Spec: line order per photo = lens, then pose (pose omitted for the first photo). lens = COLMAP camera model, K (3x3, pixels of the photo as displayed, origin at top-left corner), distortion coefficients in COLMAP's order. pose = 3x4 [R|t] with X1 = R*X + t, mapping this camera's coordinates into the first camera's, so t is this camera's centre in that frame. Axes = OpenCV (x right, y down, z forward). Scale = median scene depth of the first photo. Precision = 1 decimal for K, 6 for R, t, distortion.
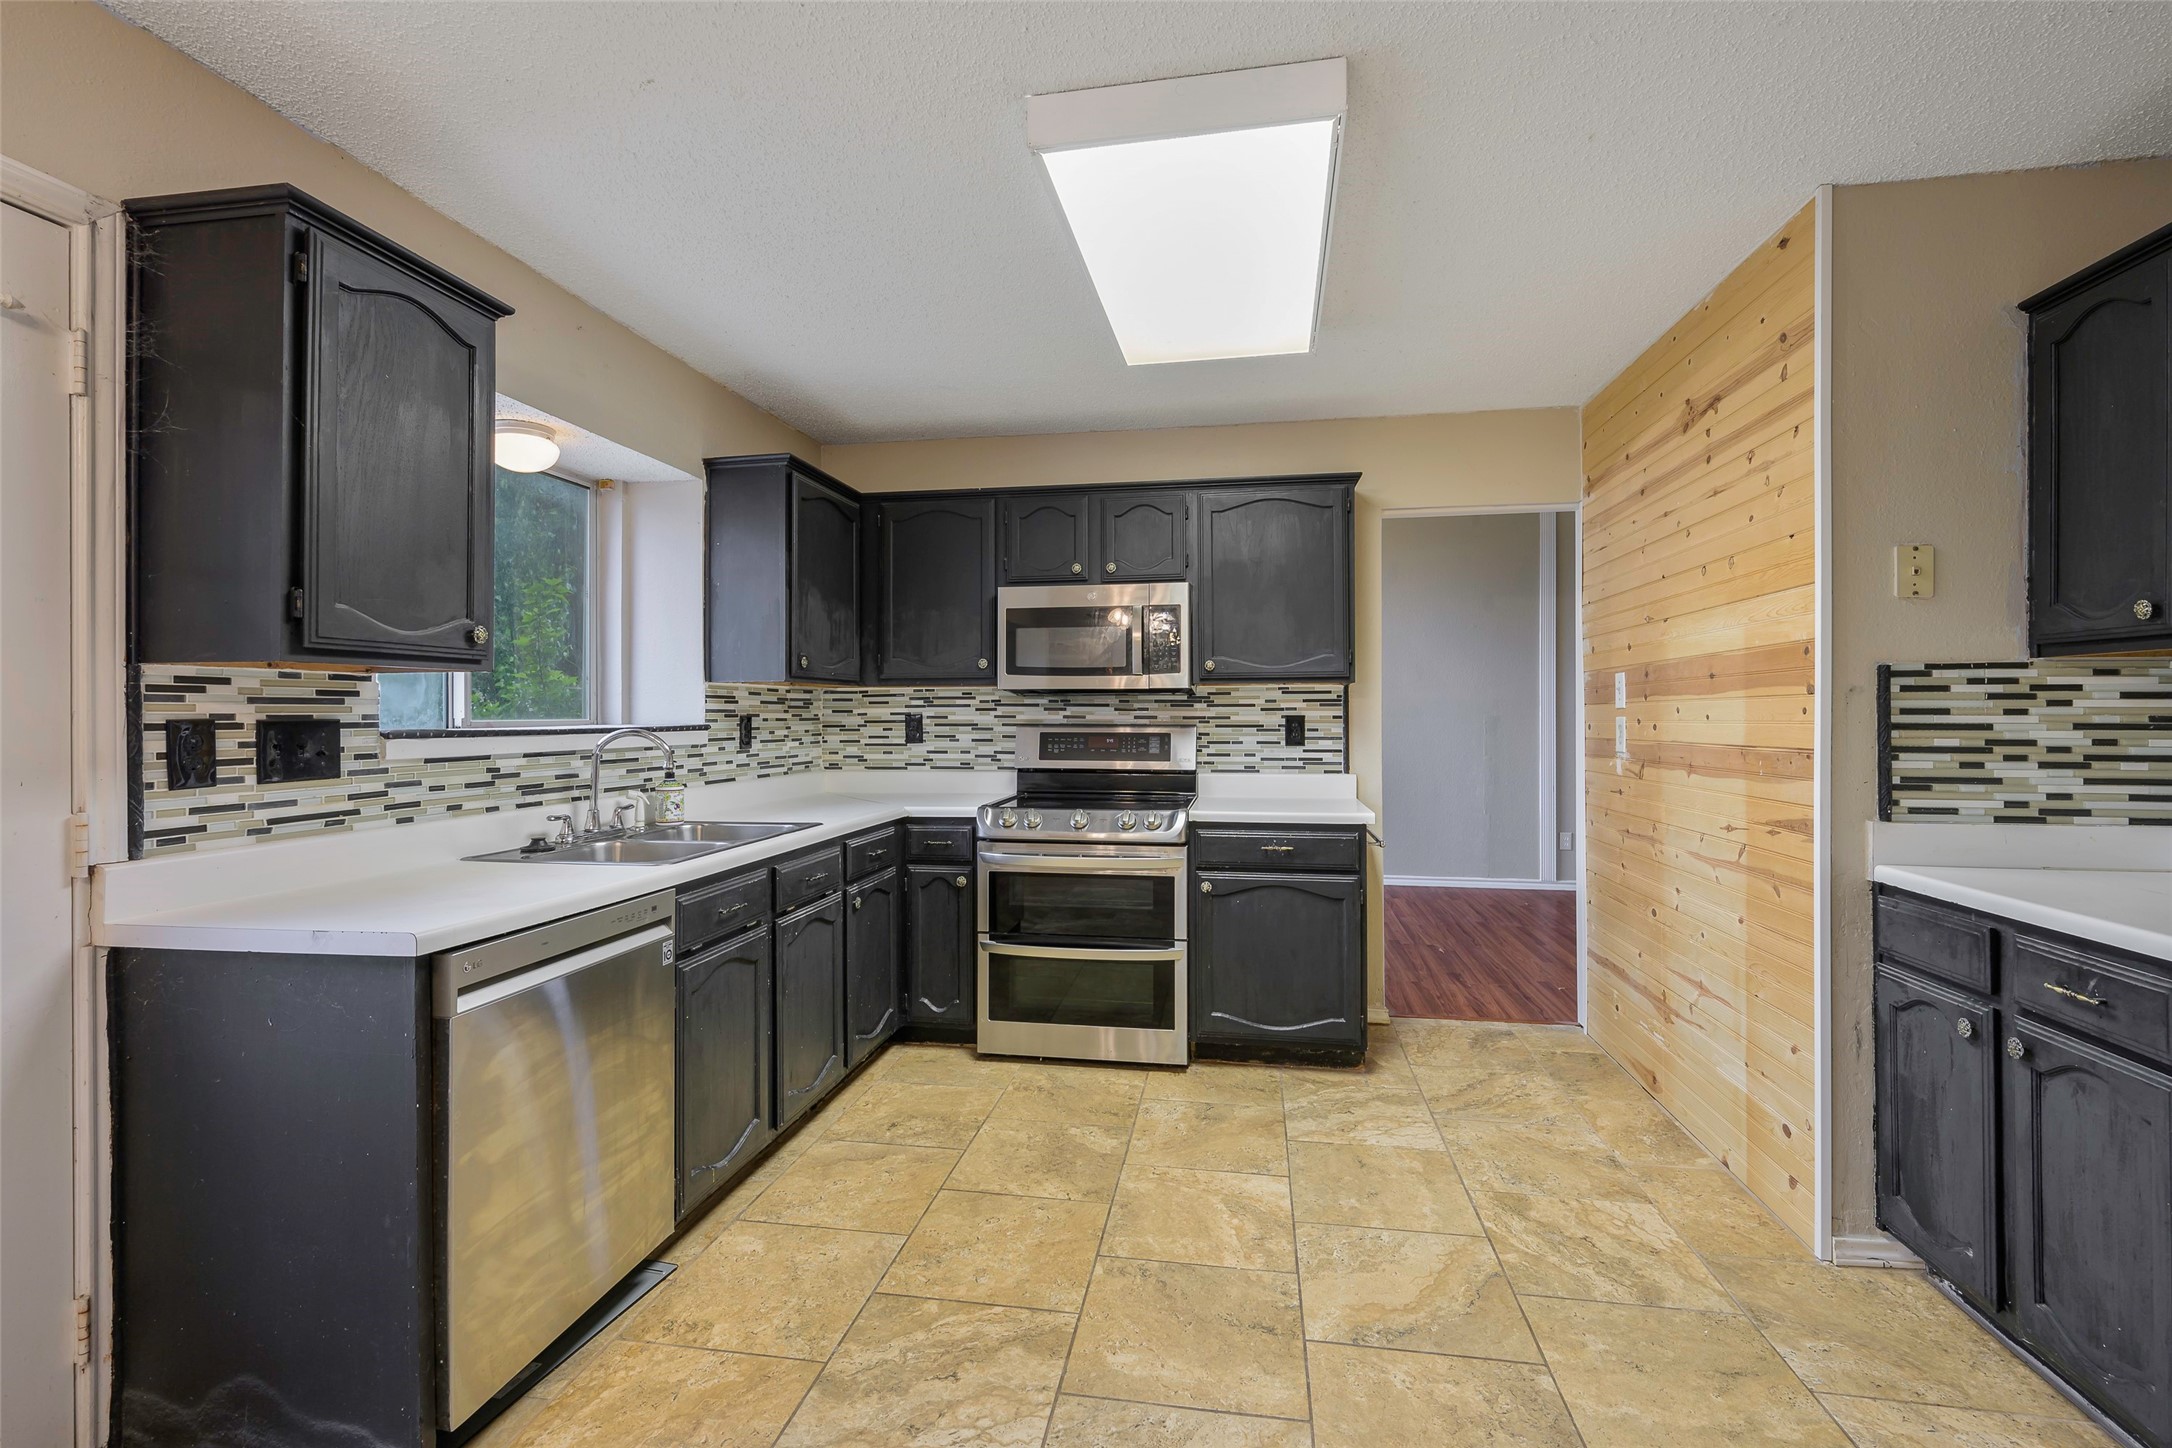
lens RADIAL K [[953.3, 0, 1074.8], [0, 953.3, 709.9], [0, 0, 1]] dist [0.010808, -0.000050]
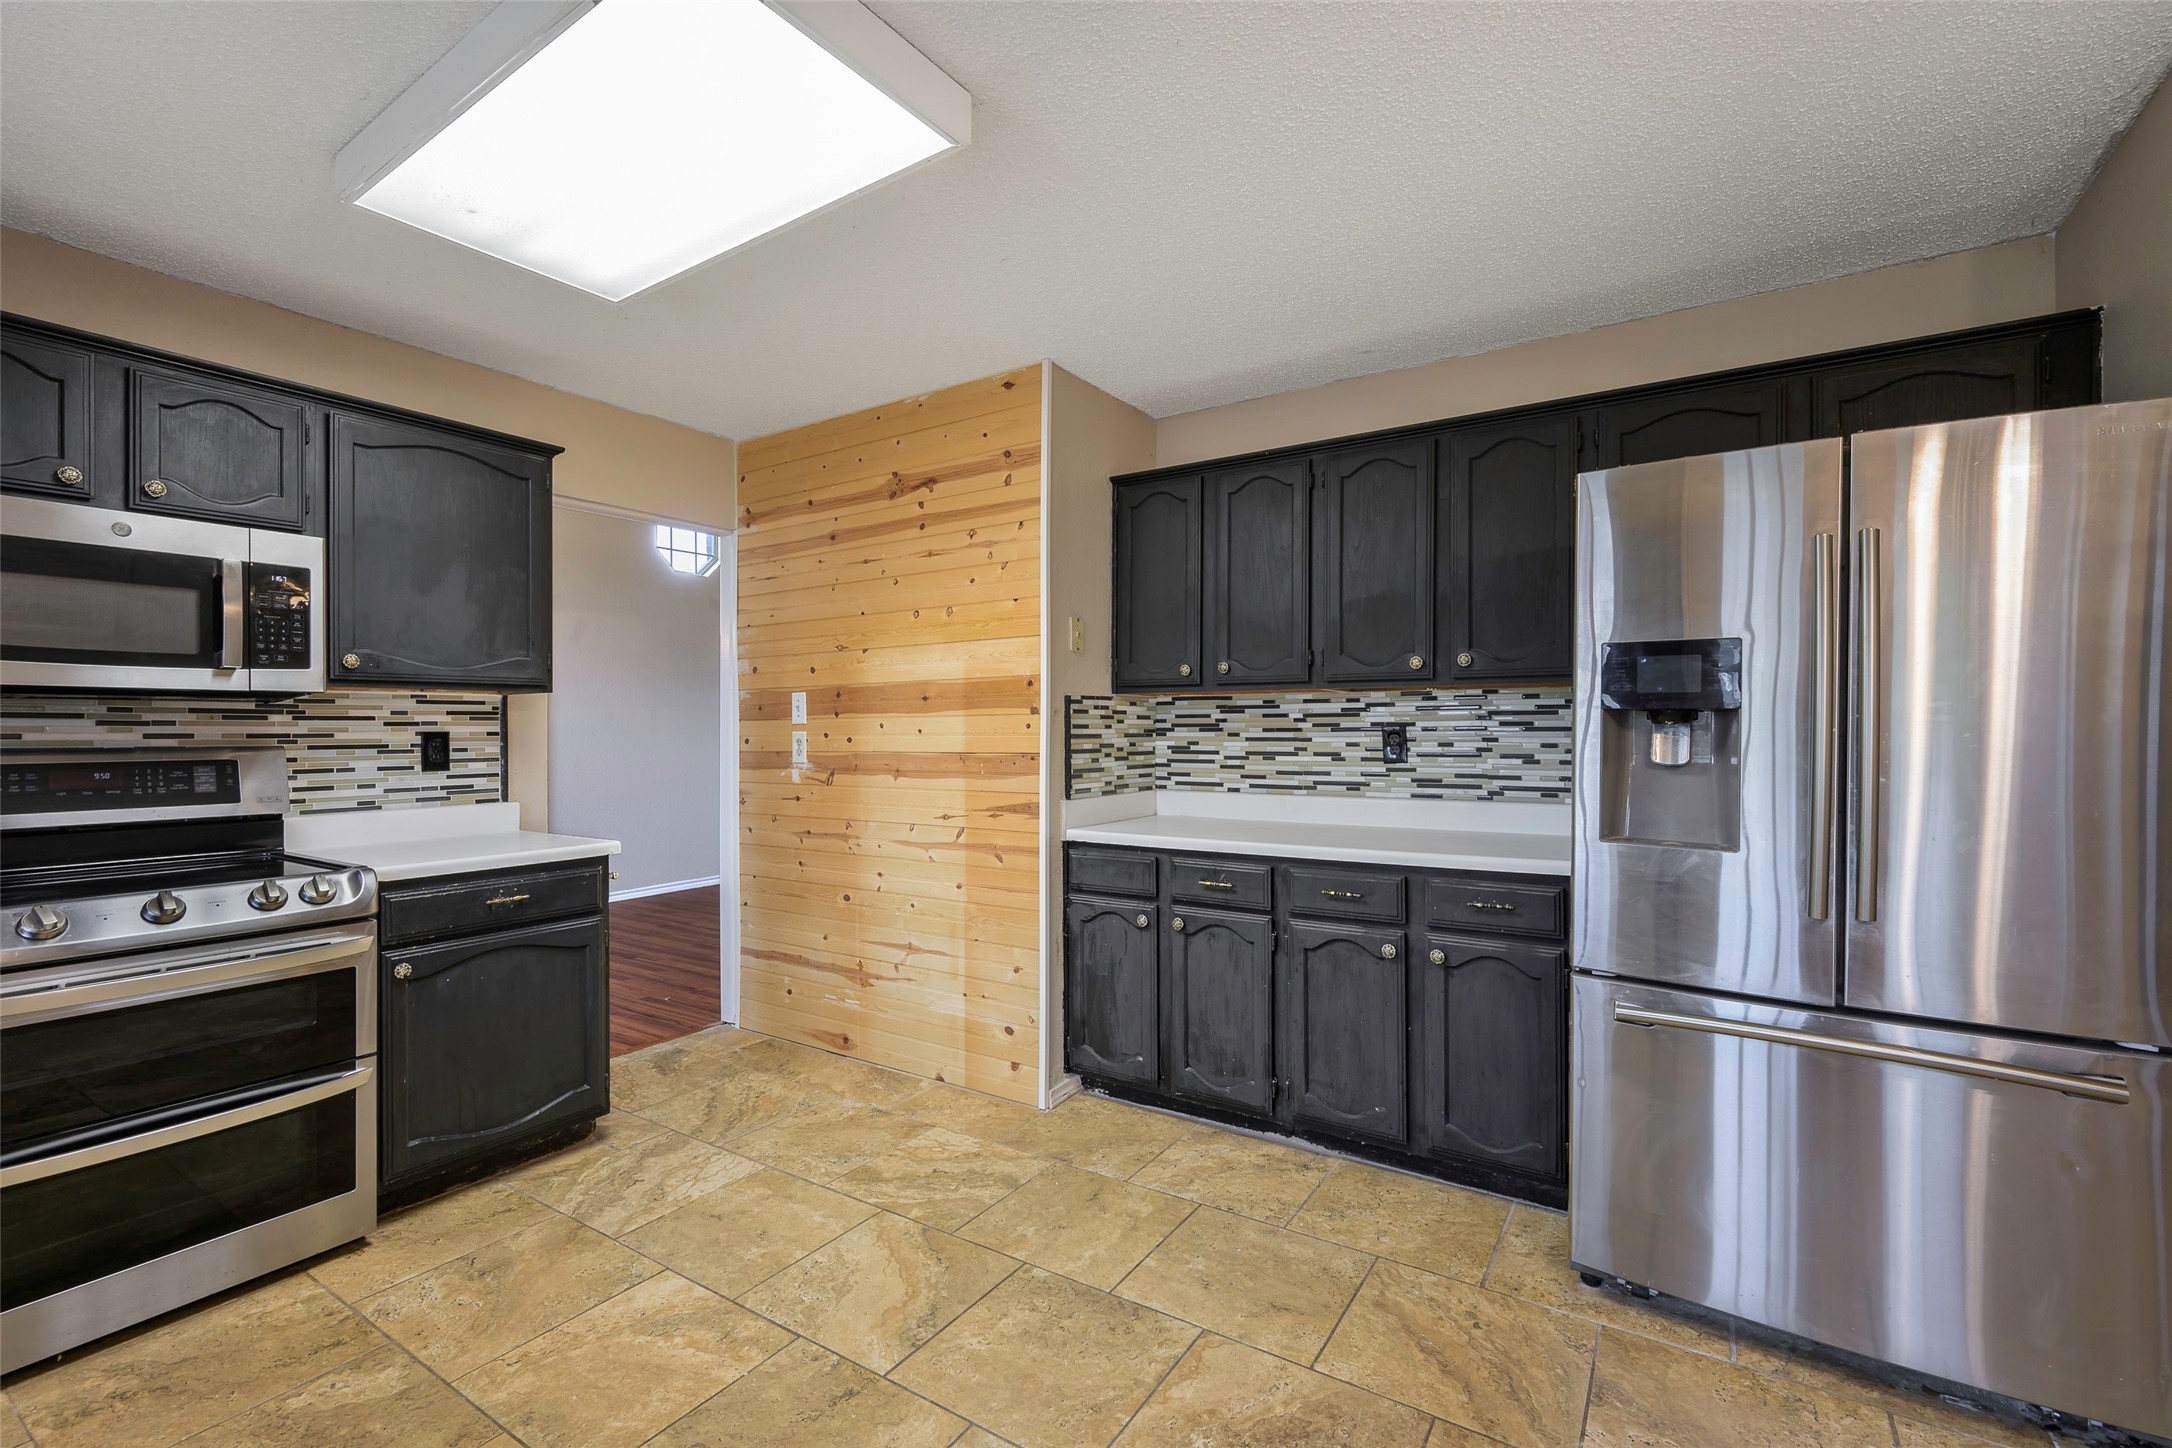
lens RADIAL K [[953.3, 0, 1072.3], [0, 953.3, 729.2], [0, 0, 1]] dist [0.010808, -0.000050]
pose [[0.400529, -0.000897, 0.916283, -0.395755], [-0.000778, 0.999999, 0.001320, 0.003188], [-0.916284, -0.001242, 0.400528, 0.307218]]
